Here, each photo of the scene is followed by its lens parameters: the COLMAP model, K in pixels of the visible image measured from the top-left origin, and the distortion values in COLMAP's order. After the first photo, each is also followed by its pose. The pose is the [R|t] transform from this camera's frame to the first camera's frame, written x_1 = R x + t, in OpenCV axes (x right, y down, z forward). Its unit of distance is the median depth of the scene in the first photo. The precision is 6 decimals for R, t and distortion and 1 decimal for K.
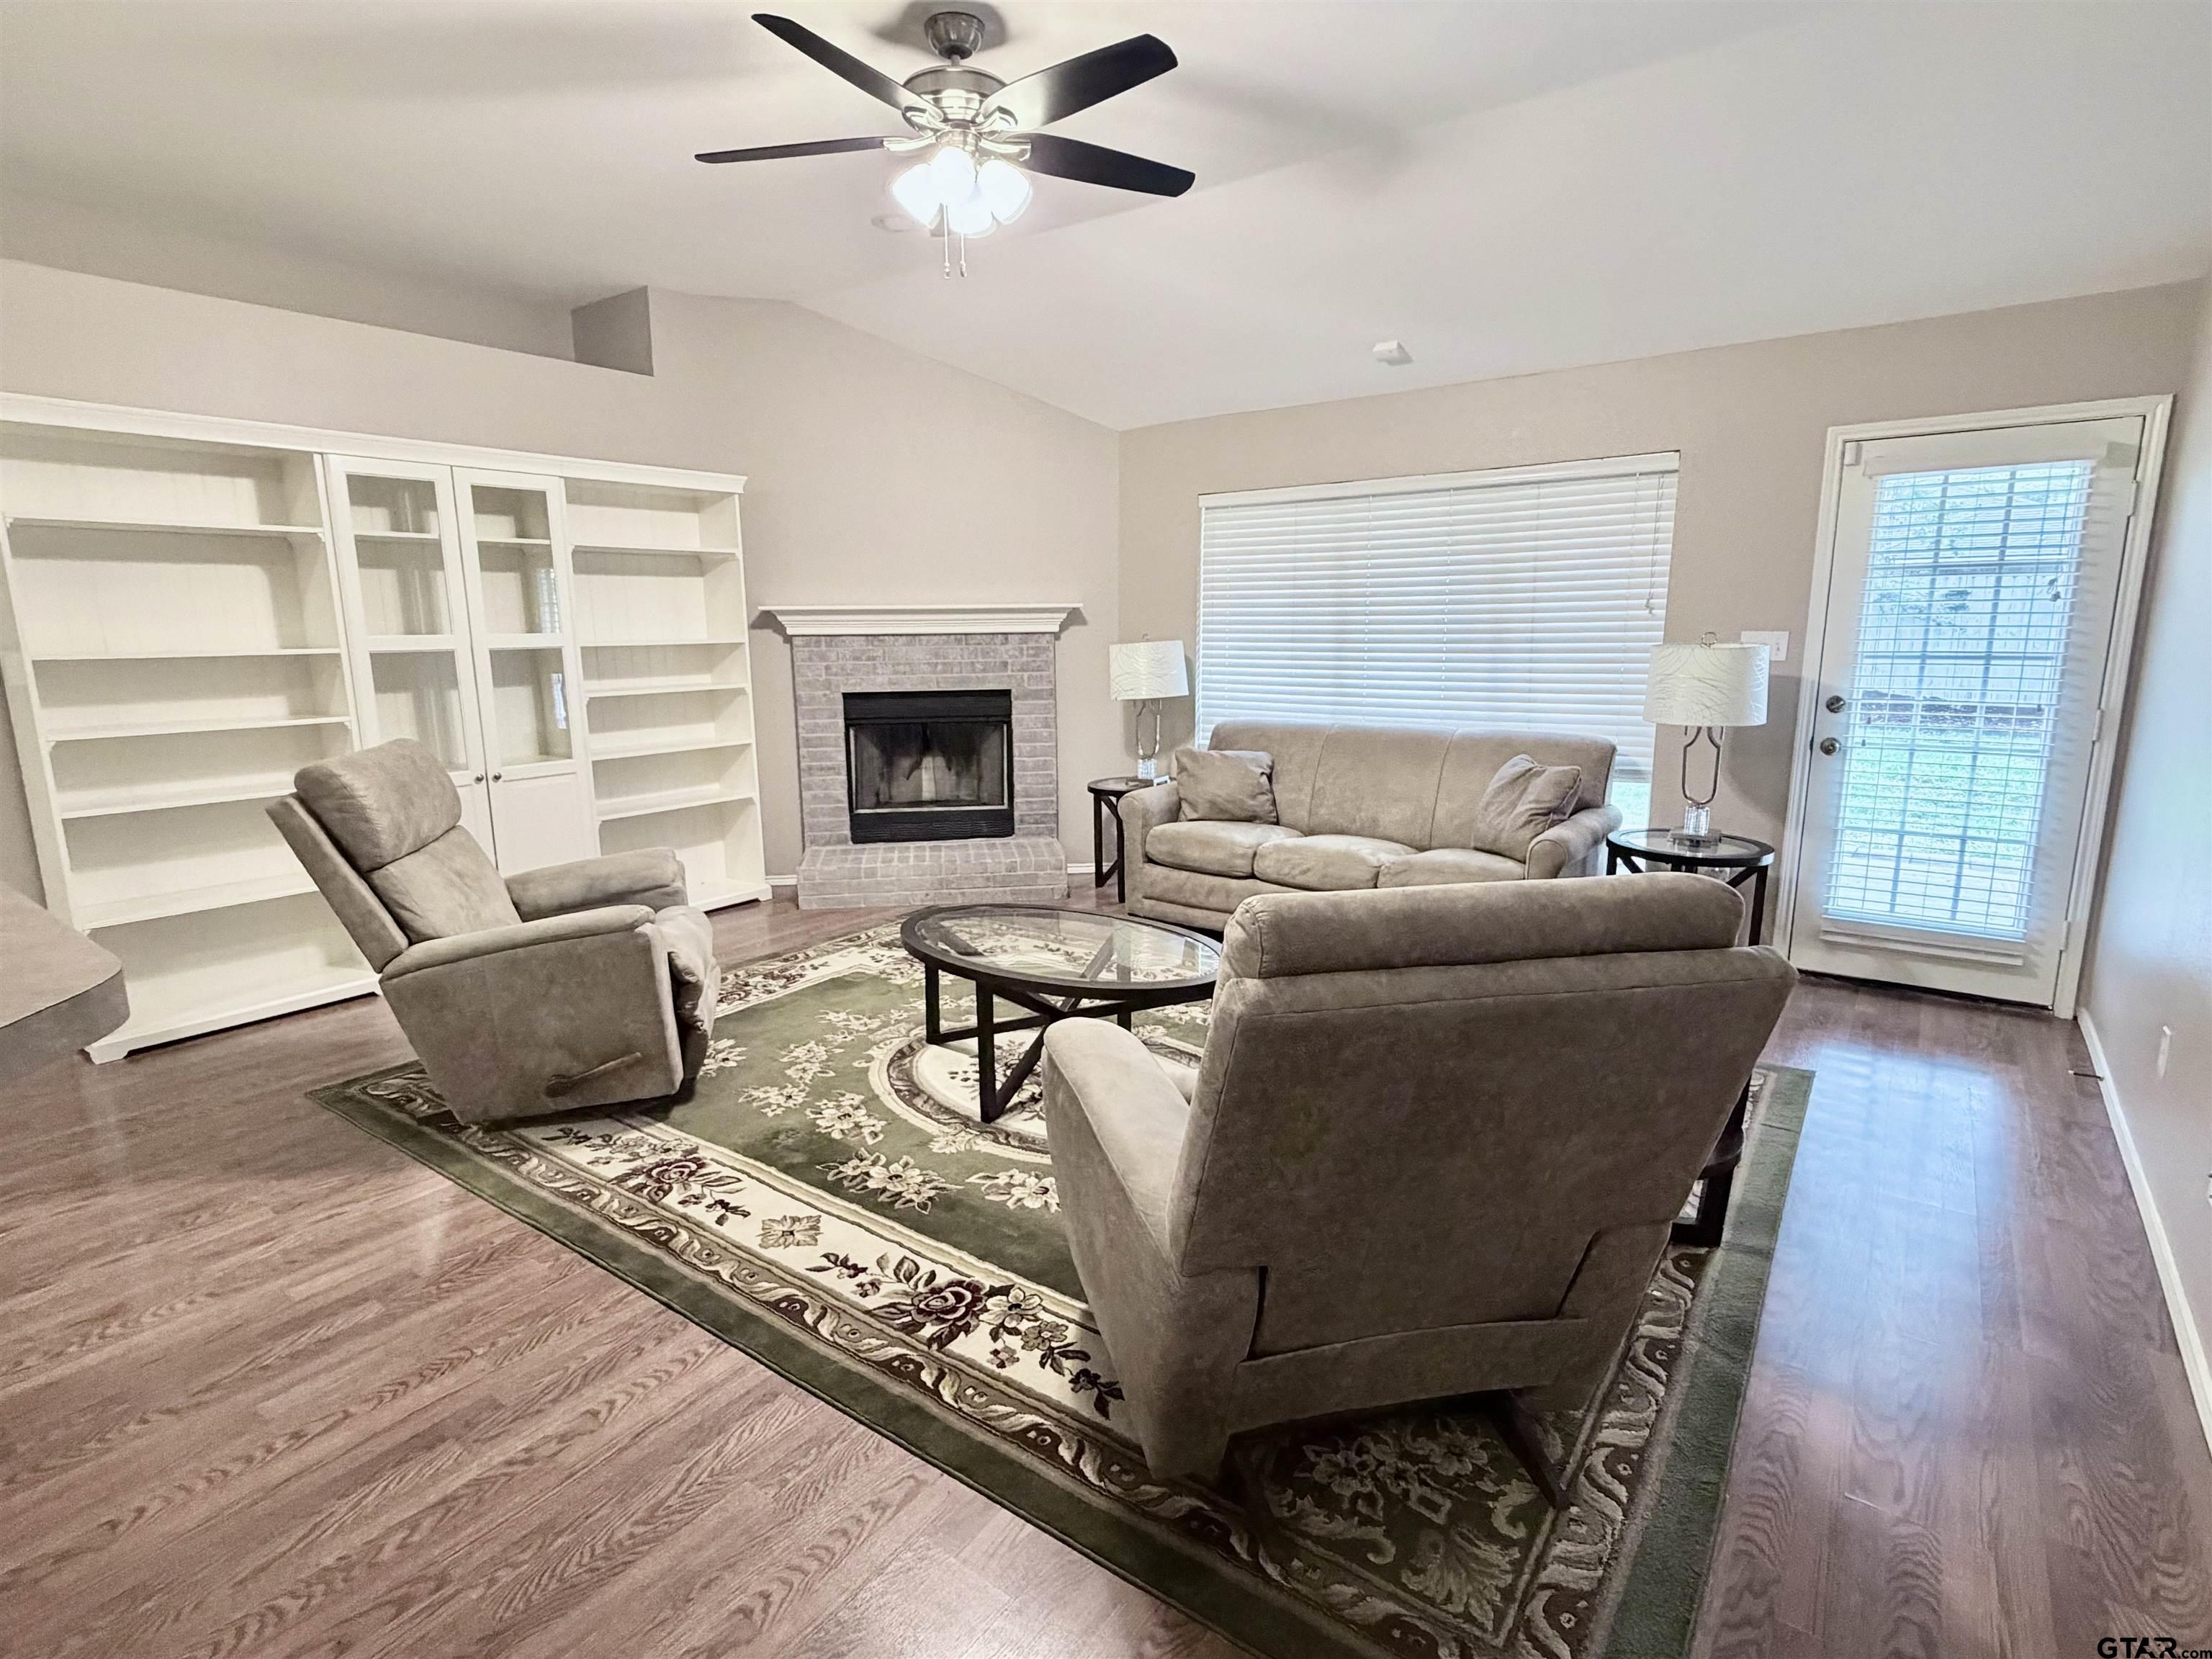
lens RADIAL K [[1100.7, 0, 1095.7], [0, 1100.7, 834.7], [0, 0, 1]] dist [0.002125, 0.000102]
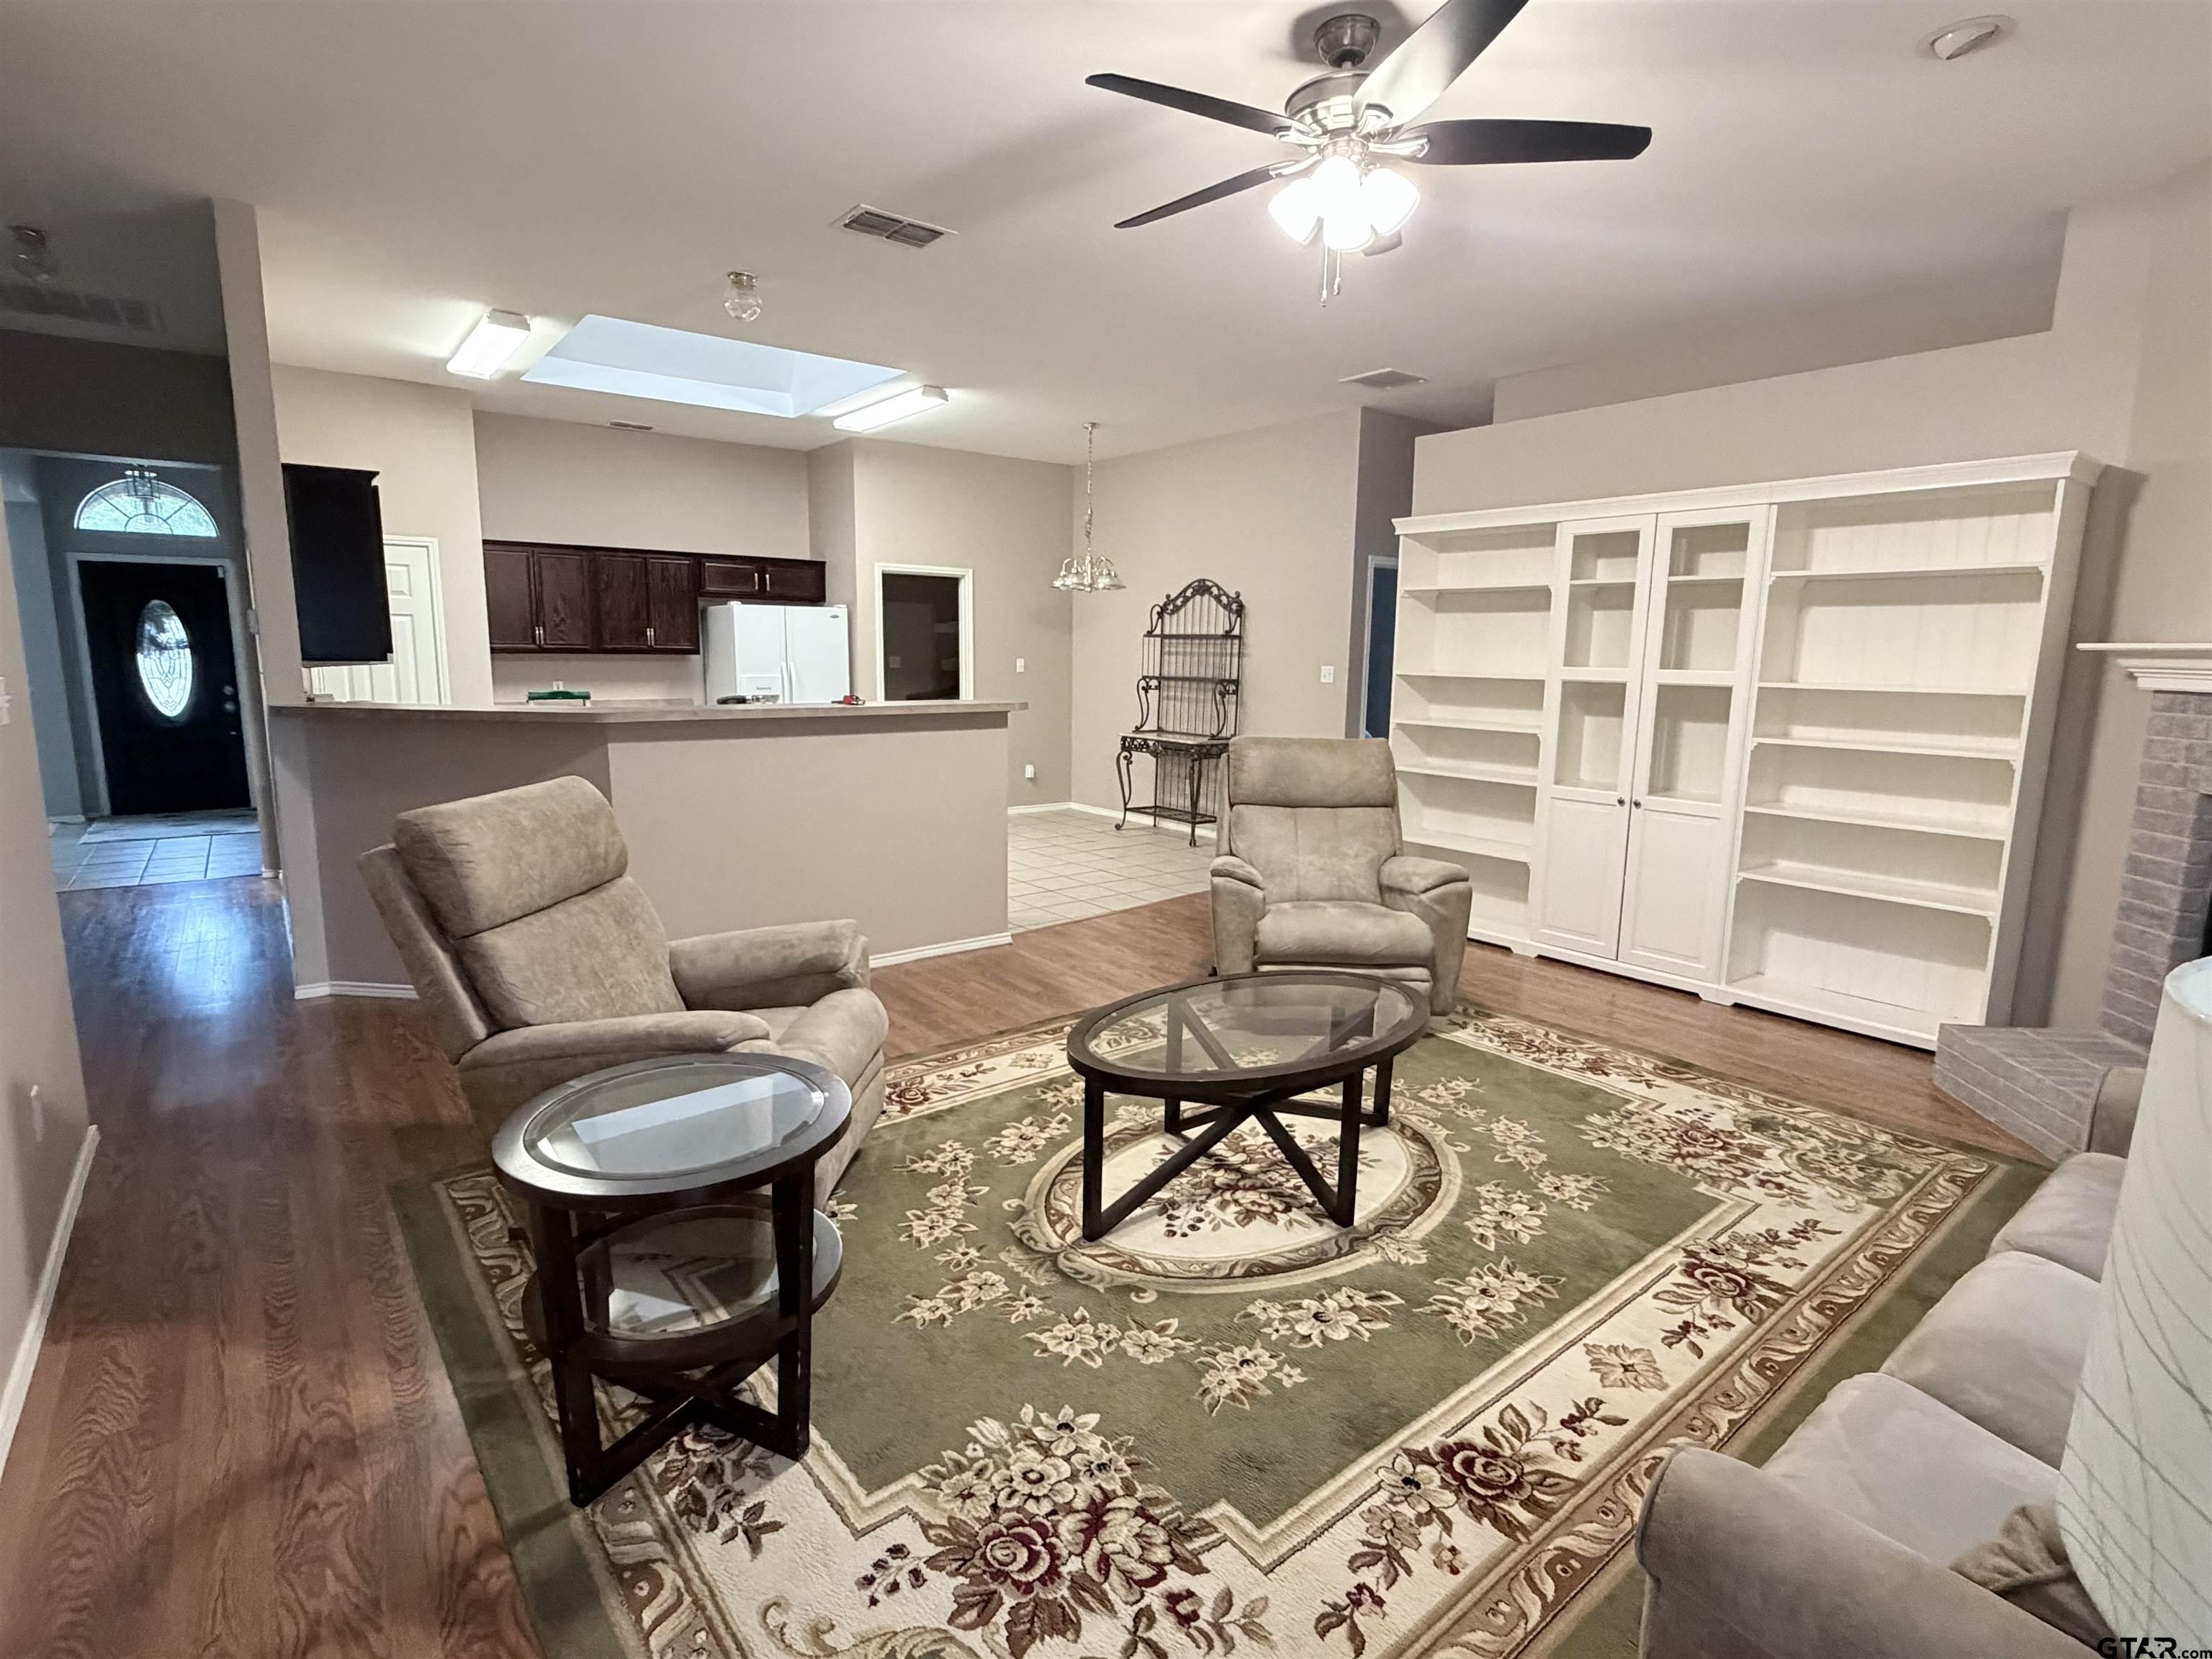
lens RADIAL K [[1100.7, 0, 1095.5], [0, 1100.7, 822.5], [0, 0, 1]] dist [0.002125, 0.000102]
pose [[-0.262988, 0.158559, -0.951681, 0.592301], [-0.196788, 0.956851, 0.213801, -0.156957], [0.944517, 0.243507, -0.220437, 0.740418]]
